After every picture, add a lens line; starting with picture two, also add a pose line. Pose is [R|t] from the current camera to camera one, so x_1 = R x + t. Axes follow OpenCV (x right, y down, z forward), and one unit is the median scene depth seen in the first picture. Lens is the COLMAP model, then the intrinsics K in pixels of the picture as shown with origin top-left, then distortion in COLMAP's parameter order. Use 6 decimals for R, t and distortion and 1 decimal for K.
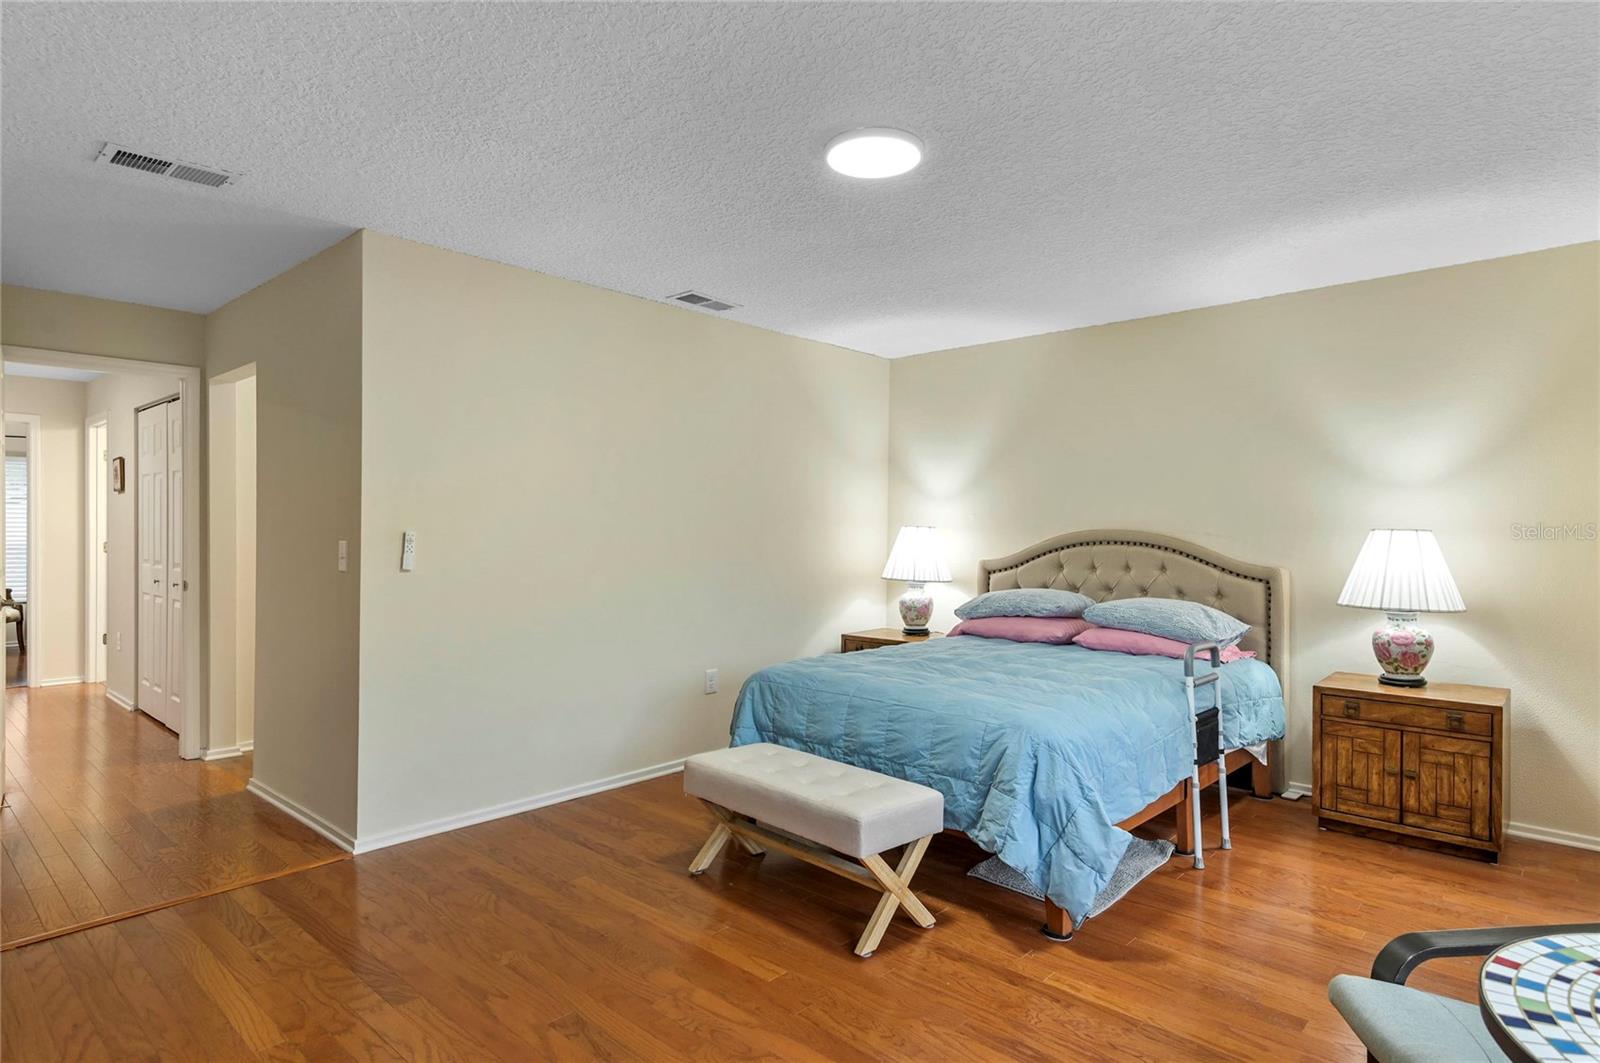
lens RADIAL K [[887.5, 0, 800.0], [0, 887.5, 531.5], [0, 0, 1]] dist [-0.004140, -0.002220]
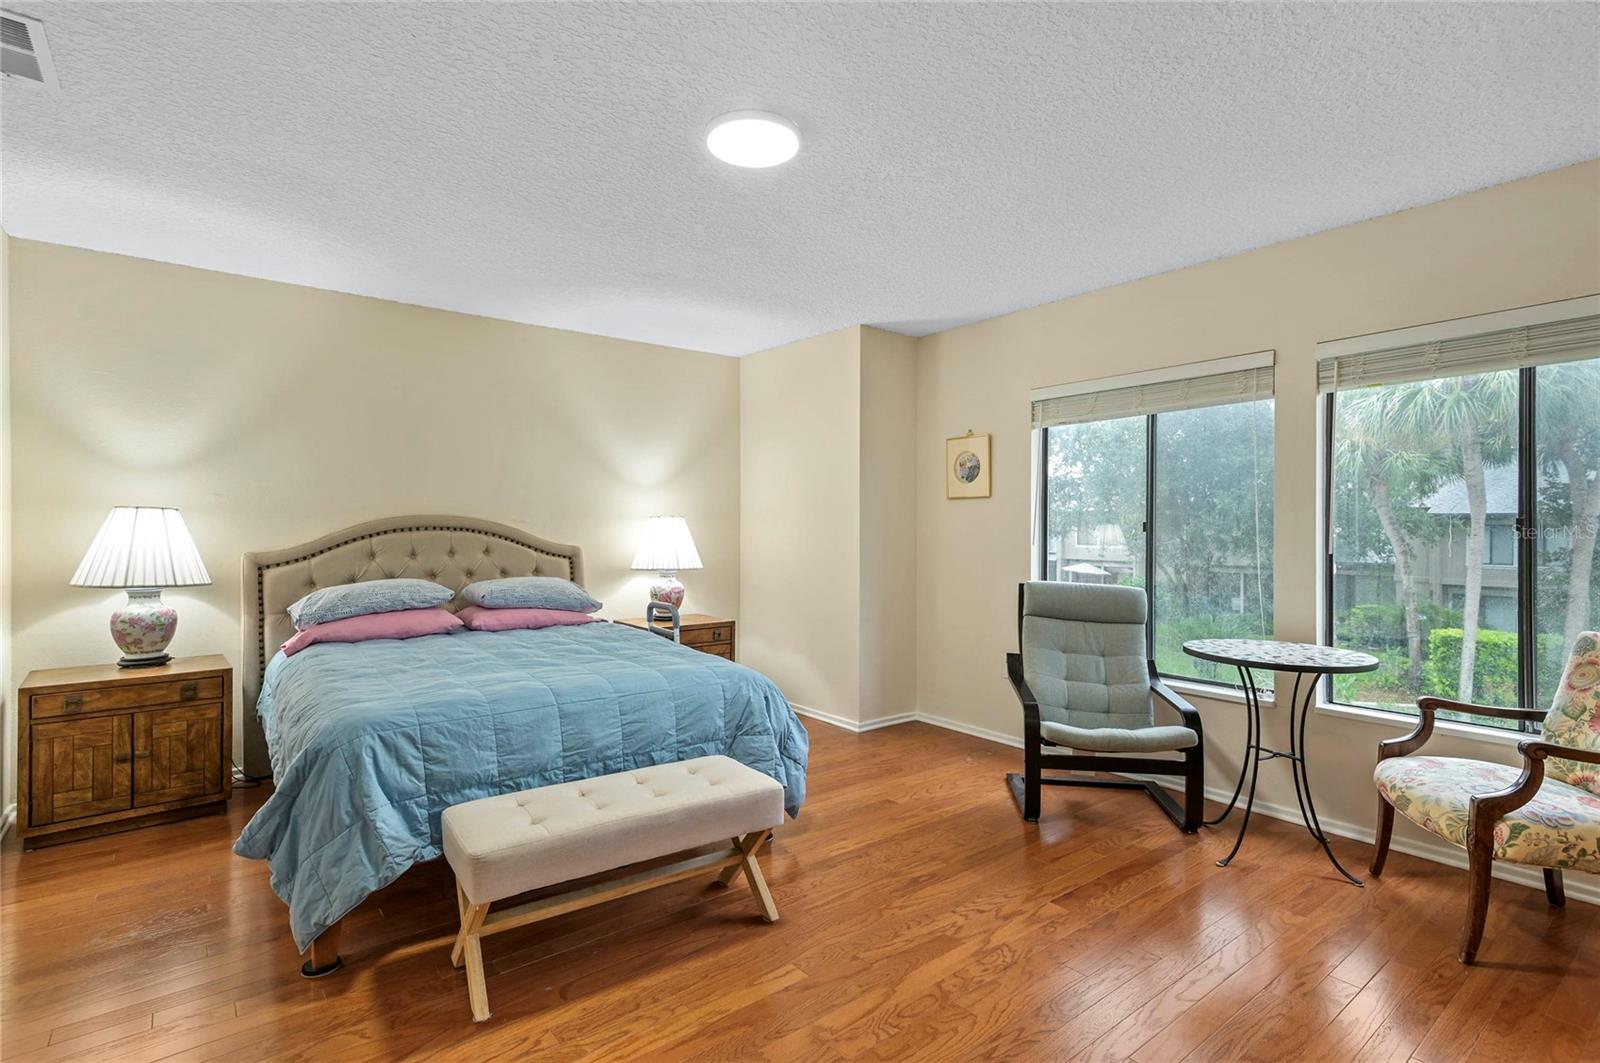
lens RADIAL K [[755.8, 0, 800.0], [0, 755.8, 531.5], [0, 0, 1]] dist [0.069522, -0.000131]
pose [[0.168368, -0.016636, 0.985584, -0.467105], [-0.002036, 0.999850, 0.017225, -0.000315], [-0.985722, -0.004906, 0.168309, 0.462609]]
